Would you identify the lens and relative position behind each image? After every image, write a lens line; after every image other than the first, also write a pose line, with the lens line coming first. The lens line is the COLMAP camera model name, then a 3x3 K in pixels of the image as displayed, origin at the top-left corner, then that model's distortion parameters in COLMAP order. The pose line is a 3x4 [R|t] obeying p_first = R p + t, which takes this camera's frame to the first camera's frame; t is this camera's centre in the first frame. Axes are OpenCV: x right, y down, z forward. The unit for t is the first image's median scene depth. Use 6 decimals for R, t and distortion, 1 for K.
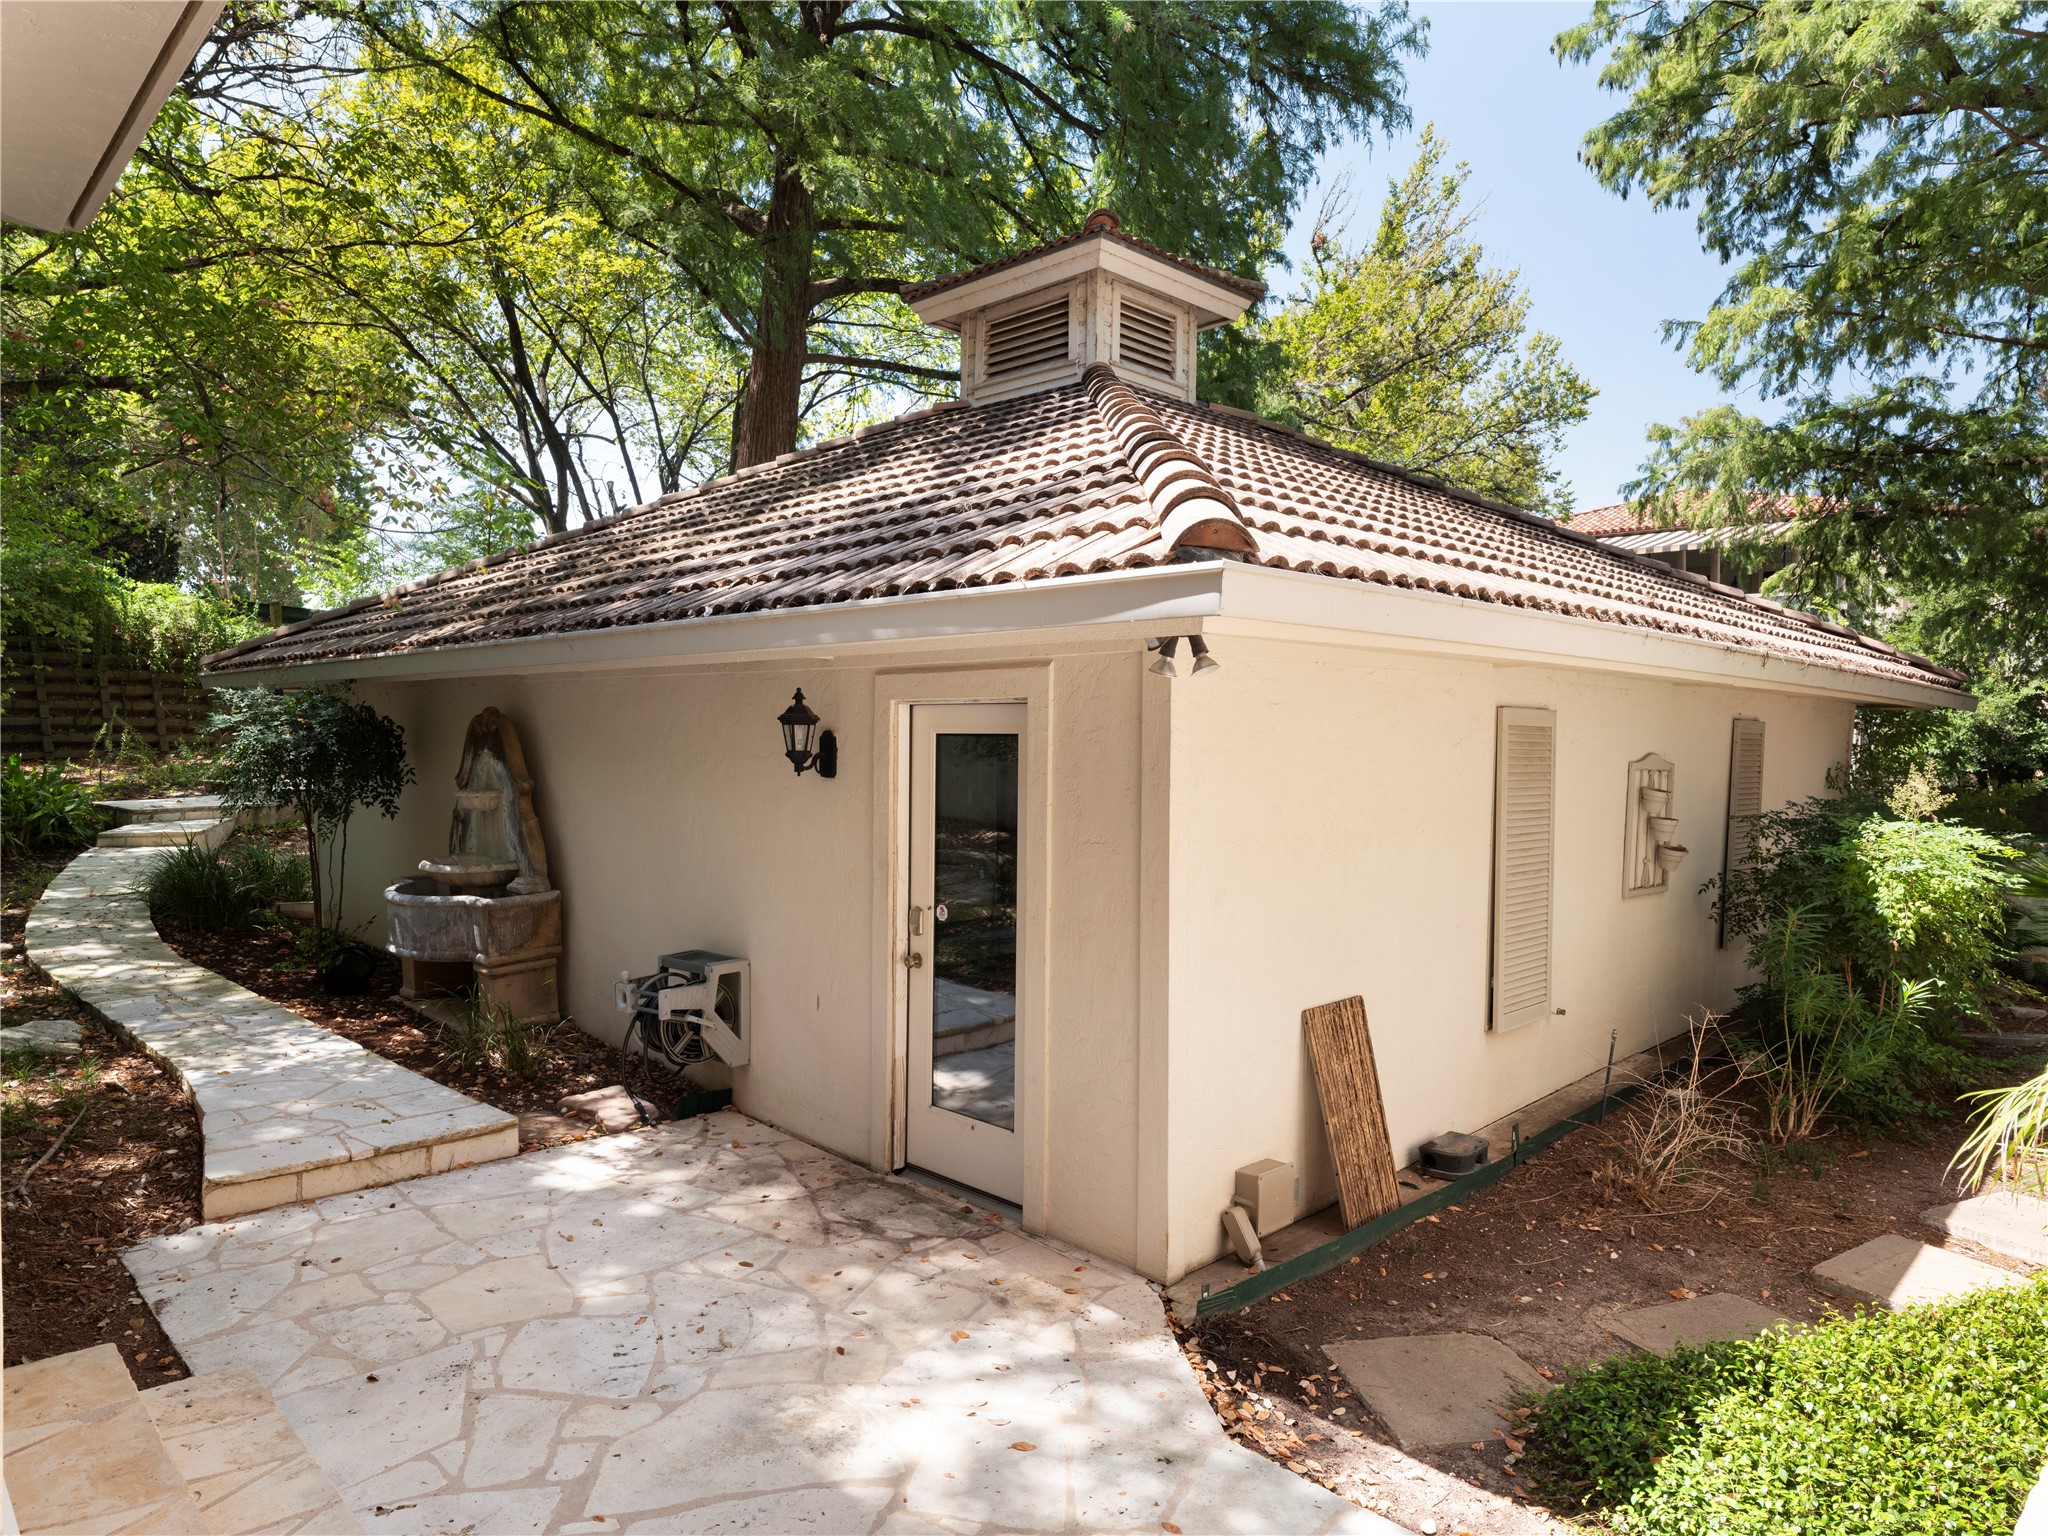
lens RADIAL K [[1259.5, 0, 1015.1], [0, 1259.5, 767.1], [0, 0, 1]] dist [-0.000967, -0.002465]
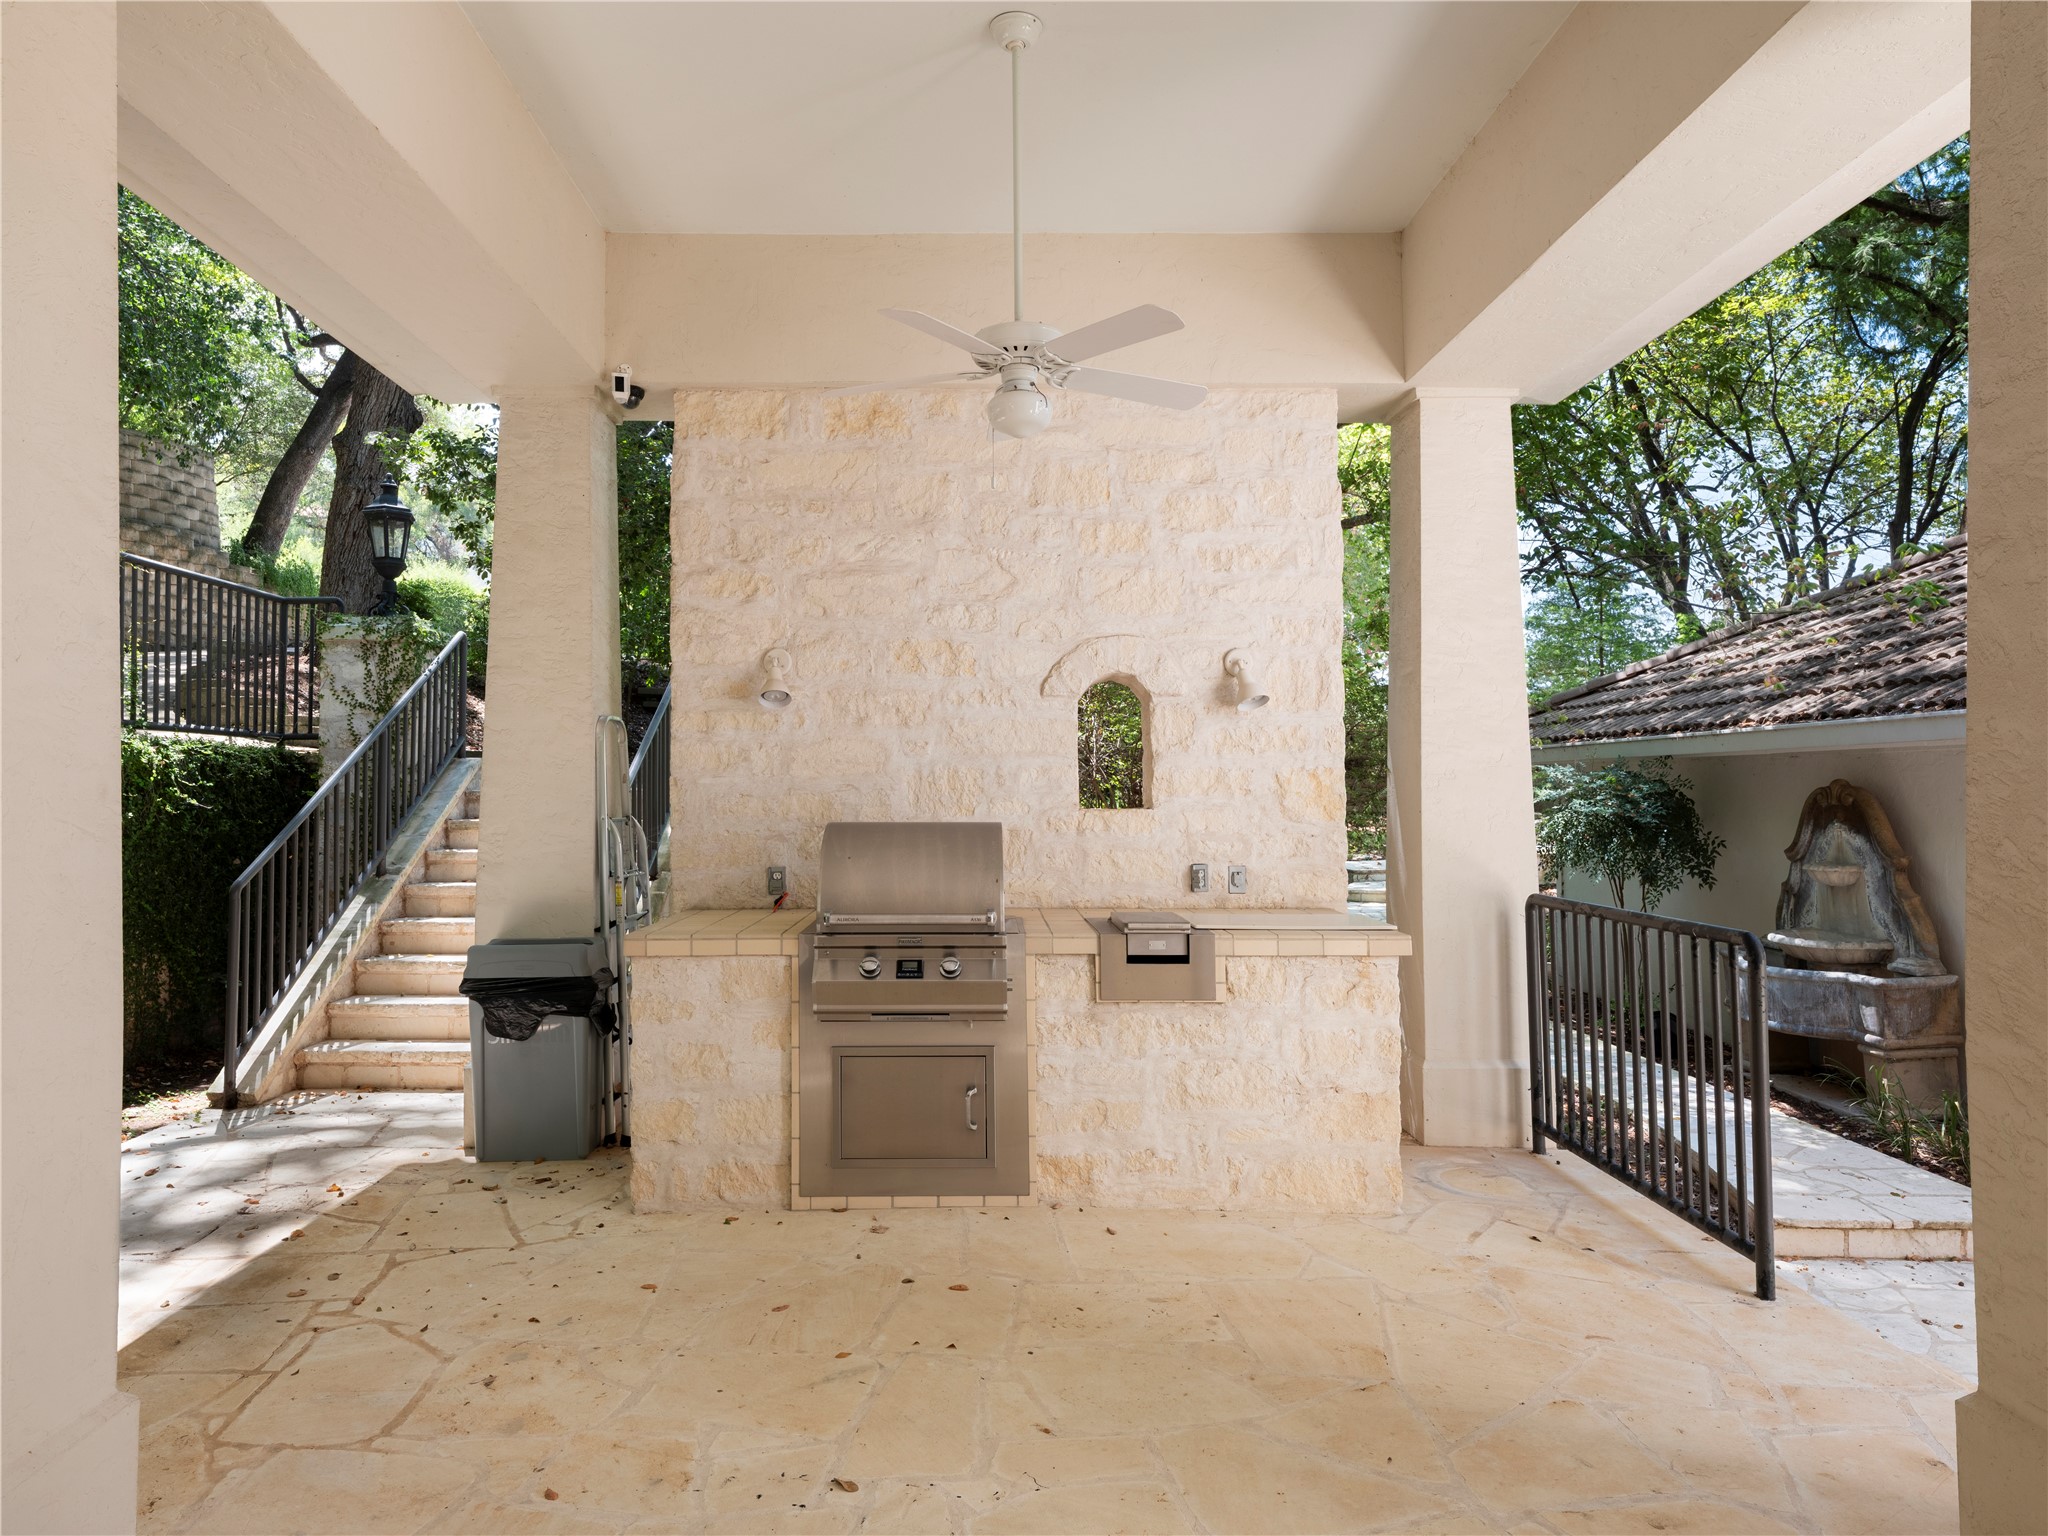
lens RADIAL K [[1259.5, 0, 1017.8], [0, 1259.5, 762.2], [0, 0, 1]] dist [-0.000967, -0.002465]
pose [[0.704908, -0.035724, -0.708398, -0.183403], [-0.004848, 0.998465, -0.055176, -0.004449], [0.709282, 0.042329, 0.703653, -0.154798]]
